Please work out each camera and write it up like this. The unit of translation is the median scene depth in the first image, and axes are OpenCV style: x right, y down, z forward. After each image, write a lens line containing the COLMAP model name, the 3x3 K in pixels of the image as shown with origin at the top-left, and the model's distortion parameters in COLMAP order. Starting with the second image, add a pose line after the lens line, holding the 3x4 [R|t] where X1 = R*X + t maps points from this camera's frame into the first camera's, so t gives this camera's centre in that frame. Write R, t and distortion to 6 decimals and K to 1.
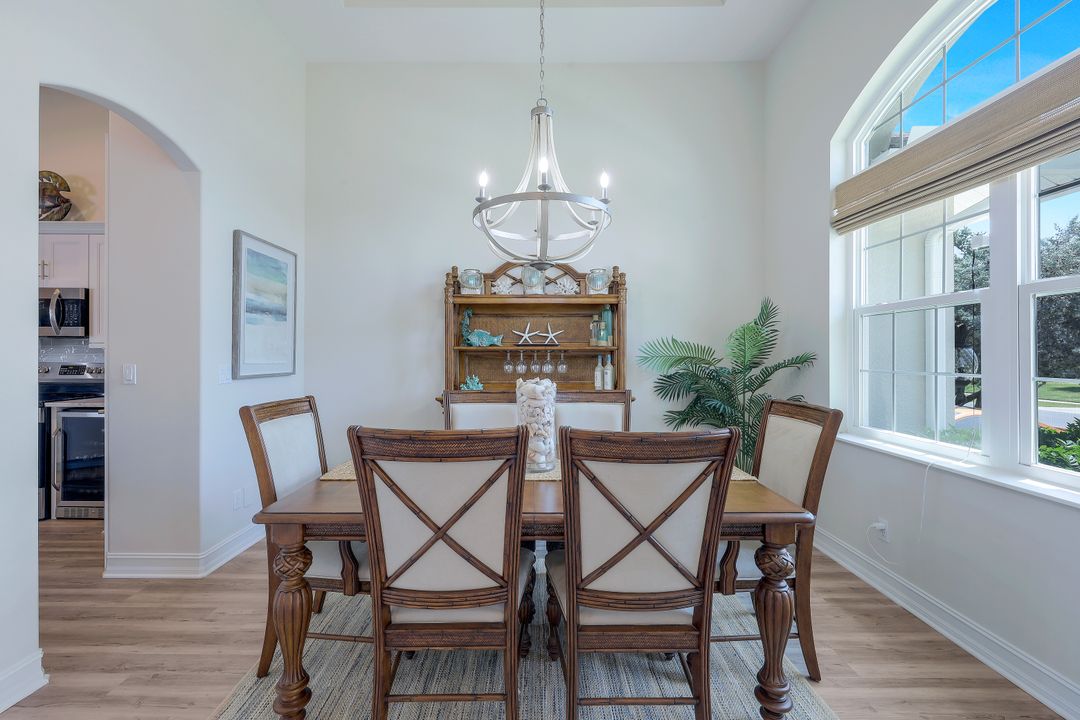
lens RADIAL K [[437.1, 0, 535.3], [0, 437.1, 355.8], [0, 0, 1]] dist [-0.006095, -0.000320]
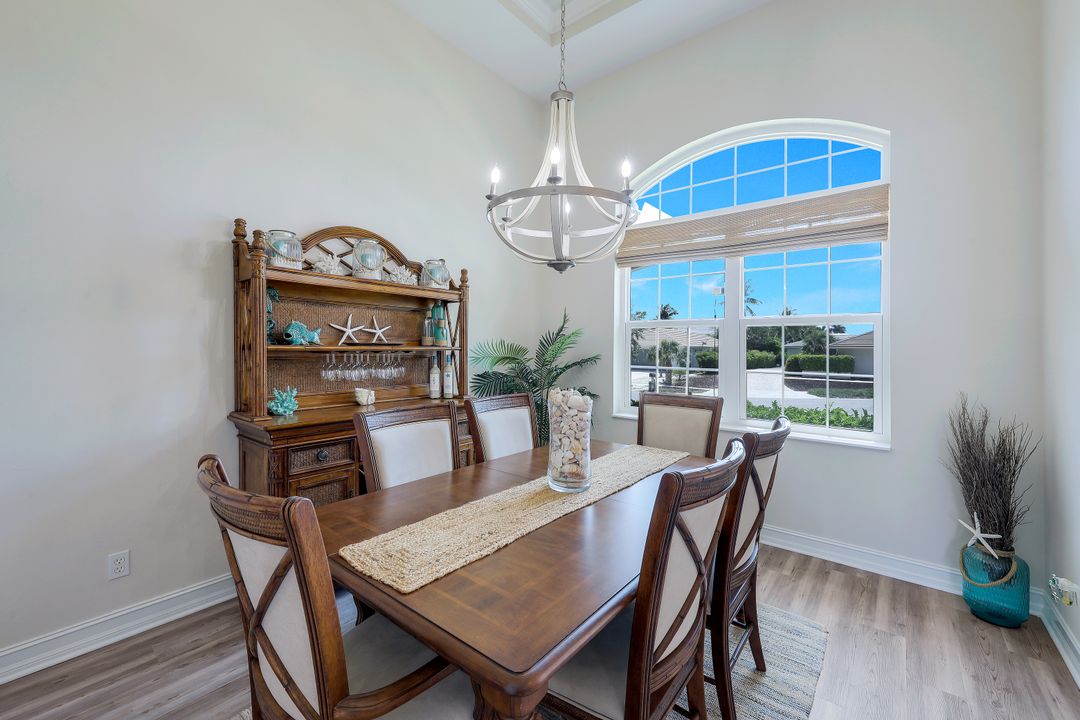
lens RADIAL K [[446.5, 0, 529.8], [0, 446.5, 349.4], [0, 0, 1]] dist [0.004238, 0.000204]
pose [[0.638471, 0.003150, 0.769640, -0.440058], [-0.008961, 0.999954, 0.003341, -0.019841], [-0.769594, -0.009029, 0.638470, 0.262304]]
